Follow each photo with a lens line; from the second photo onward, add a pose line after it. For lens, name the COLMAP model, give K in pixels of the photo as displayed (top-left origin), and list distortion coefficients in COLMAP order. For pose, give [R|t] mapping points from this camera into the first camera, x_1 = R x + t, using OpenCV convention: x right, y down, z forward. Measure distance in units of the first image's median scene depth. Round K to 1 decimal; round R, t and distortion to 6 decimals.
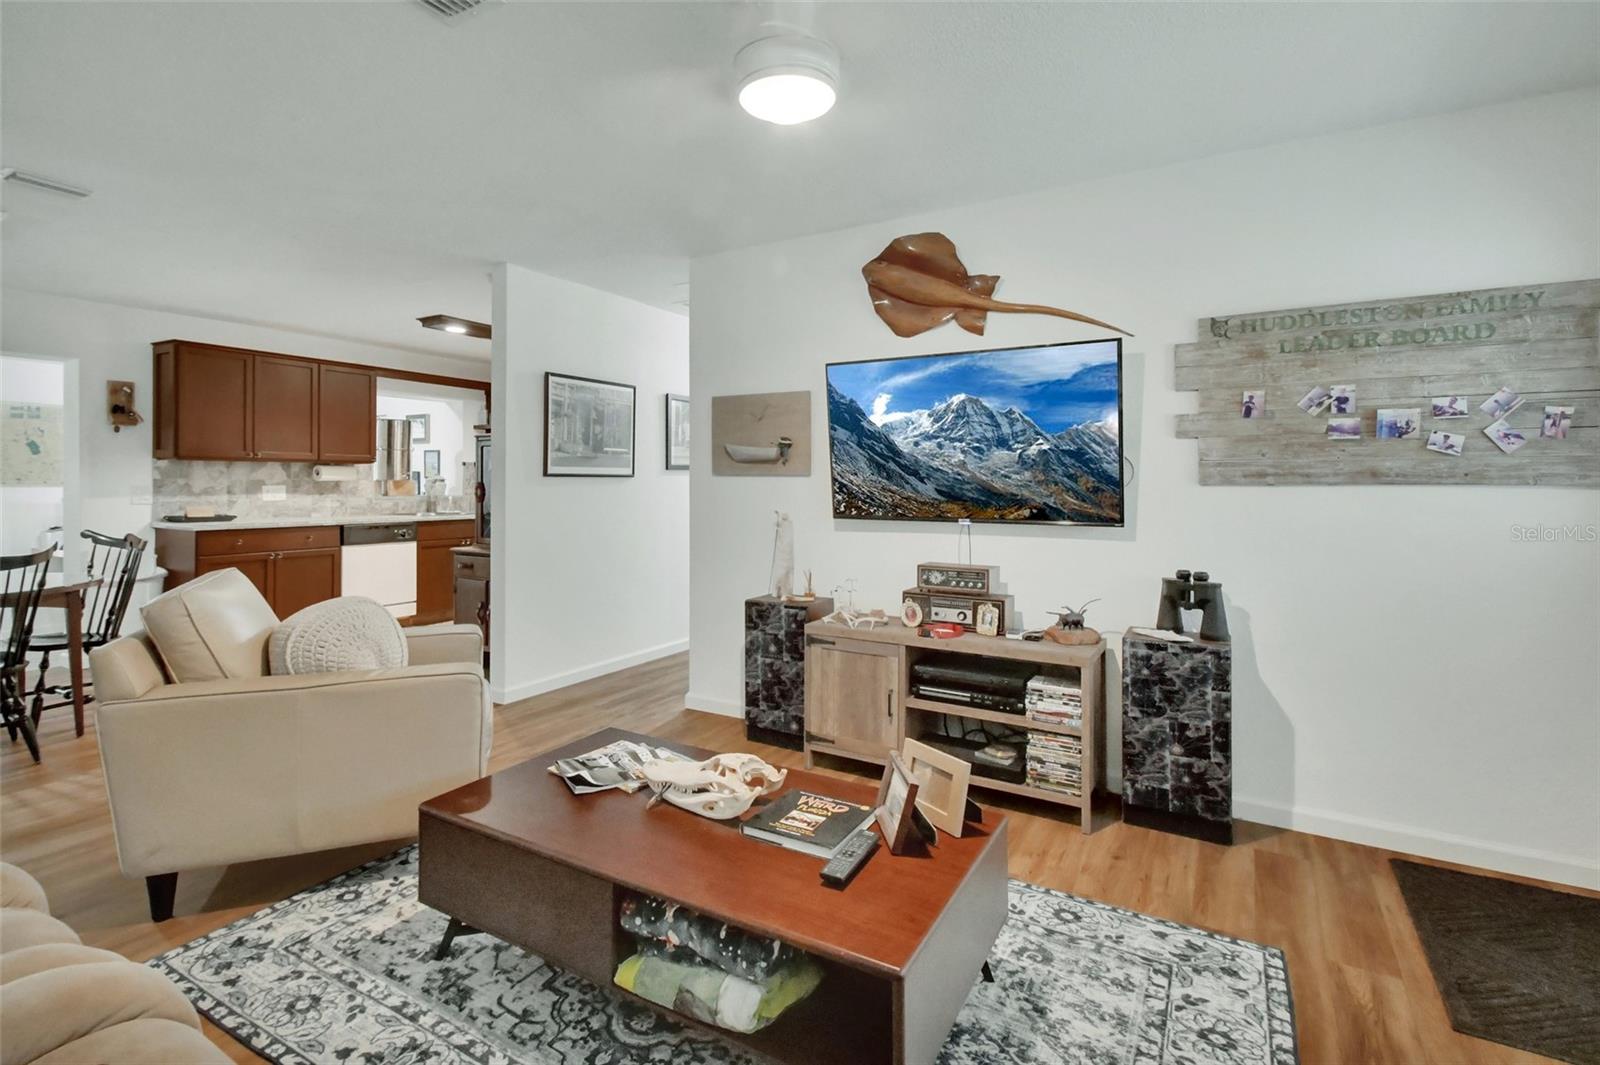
lens RADIAL K [[790.1, 0, 801.3], [0, 790.1, 482.0], [0, 0, 1]] dist [0.006314, -0.004478]
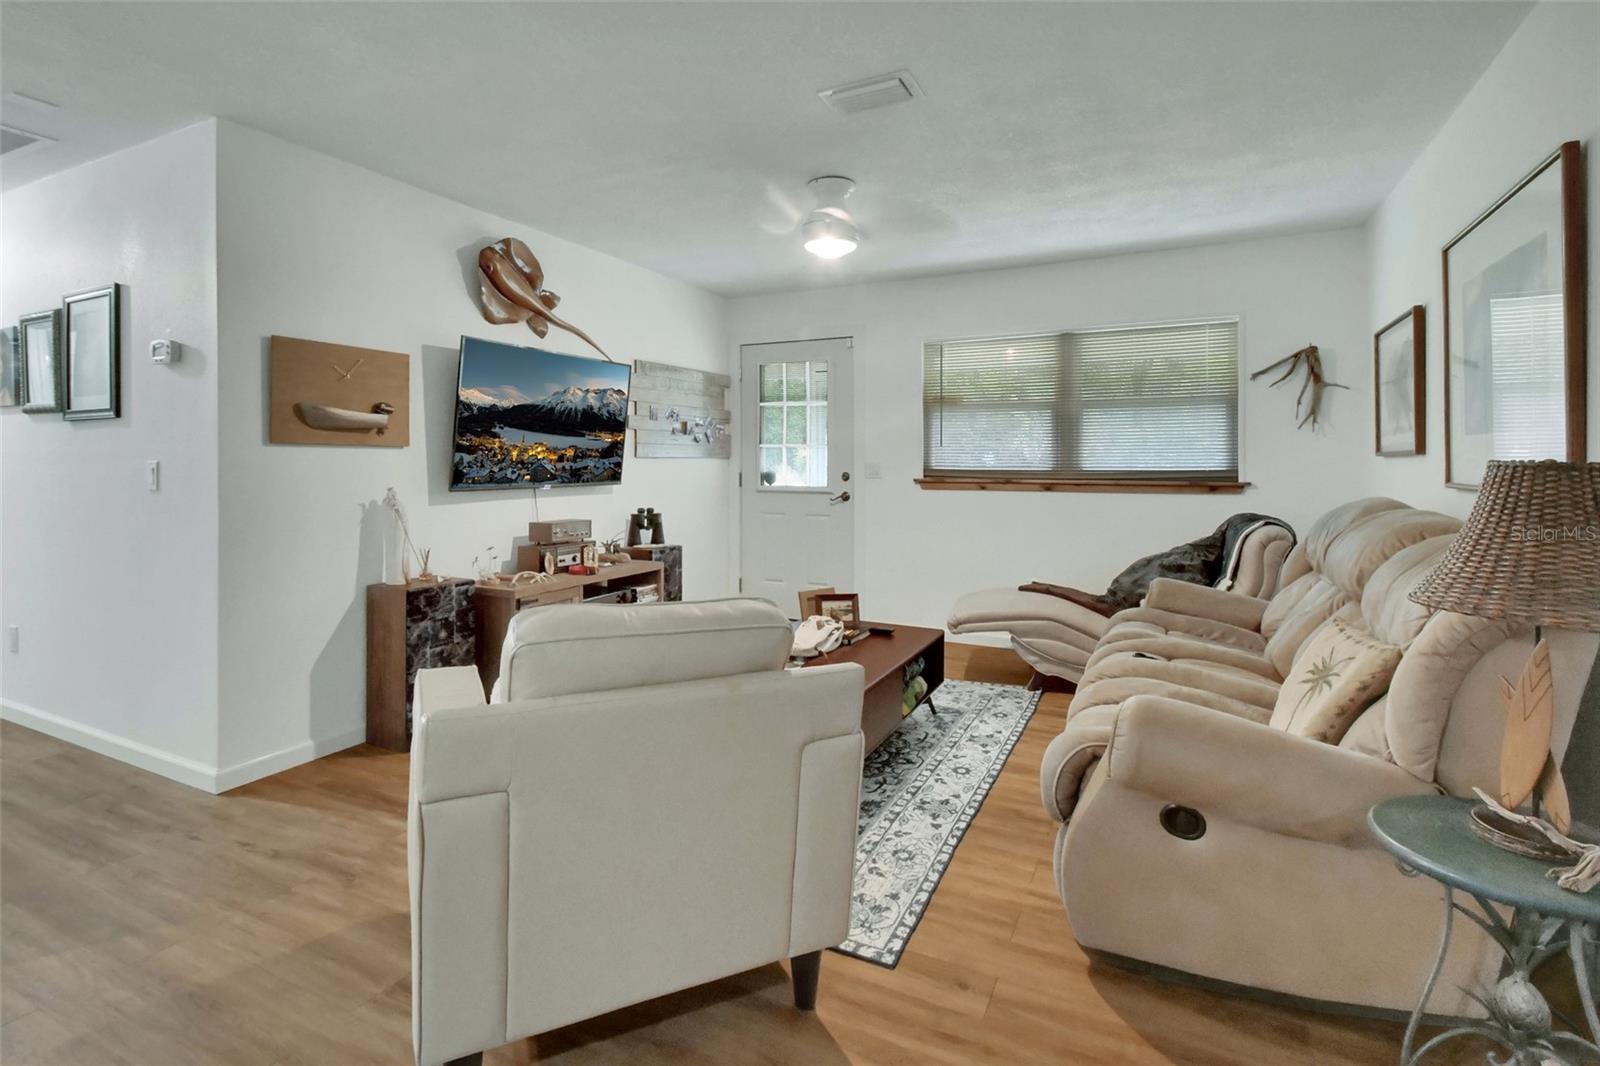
lens RADIAL K [[790.1, 0, 780.5], [0, 790.1, 463.5], [0, 0, 1]] dist [0.006314, -0.004478]
pose [[-0.078921, -0.009227, 0.996838, -0.738796], [-0.003318, 0.999954, 0.008993, 0.000254], [-0.996875, -0.002597, -0.078948, 0.505364]]
